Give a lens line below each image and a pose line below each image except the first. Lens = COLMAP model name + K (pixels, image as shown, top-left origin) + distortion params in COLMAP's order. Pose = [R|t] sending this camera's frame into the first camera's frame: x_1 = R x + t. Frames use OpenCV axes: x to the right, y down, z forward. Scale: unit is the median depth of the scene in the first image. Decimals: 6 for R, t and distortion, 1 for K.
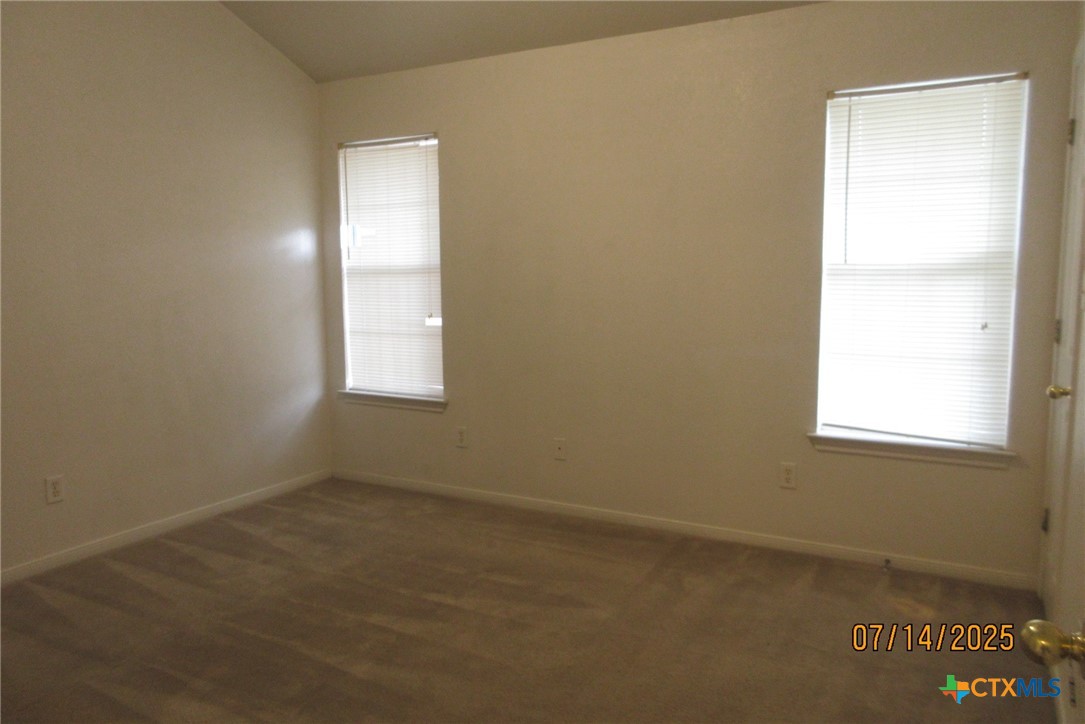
lens RADIAL K [[800.1, 0, 544.9], [0, 800.1, 354.8], [0, 0, 1]] dist [-0.009619, 0.007211]
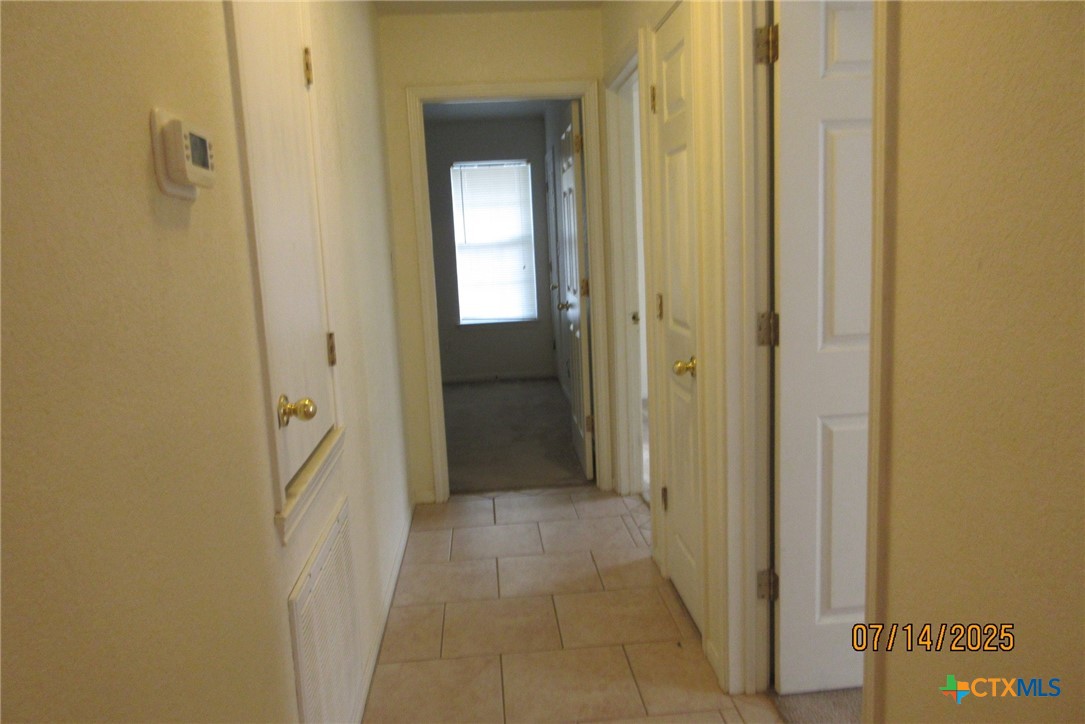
lens RADIAL K [[800.1, 0, 540.7], [0, 800.1, 358.4], [0, 0, 1]] dist [-0.009619, 0.007211]
pose [[0.837685, -0.113250, 0.534283, -0.699777], [0.104615, 0.993423, 0.046551, 0.126712], [-0.536041, 0.016899, 0.844023, -1.013168]]
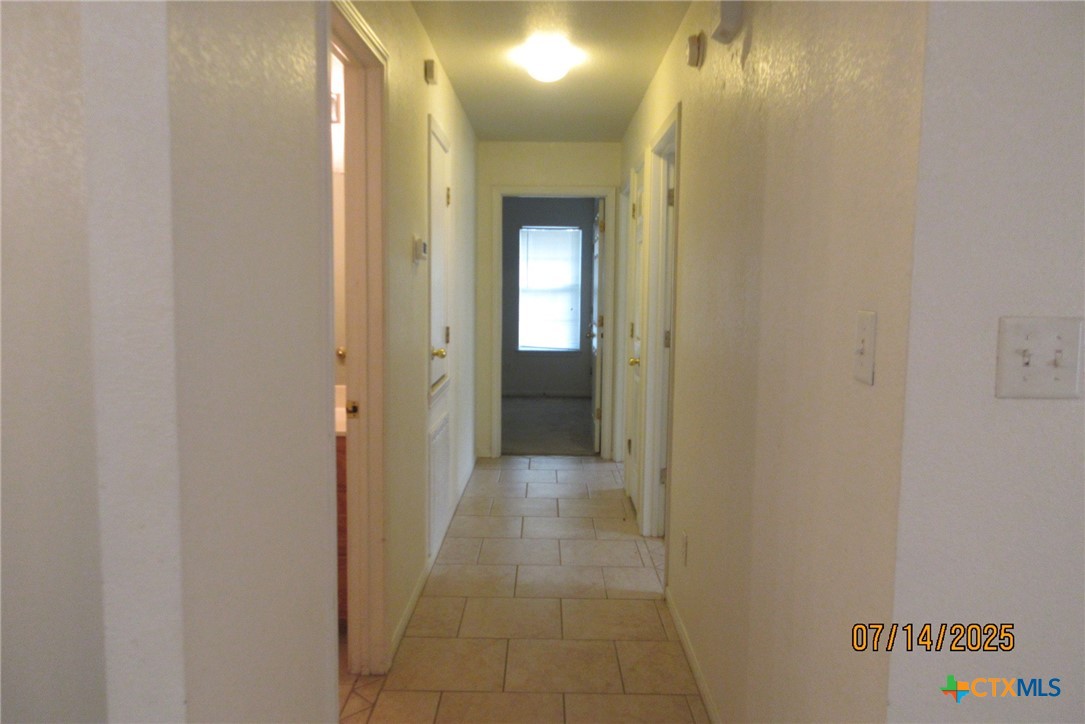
lens RADIAL K [[800.1, 0, 543.0], [0, 800.1, 364.6], [0, 0, 1]] dist [-0.009619, 0.007211]
pose [[0.879910, -0.027339, 0.474354, -0.980542], [0.036926, 0.999258, -0.010906, 0.201450], [-0.473704, 0.027112, 0.880267, -1.597930]]
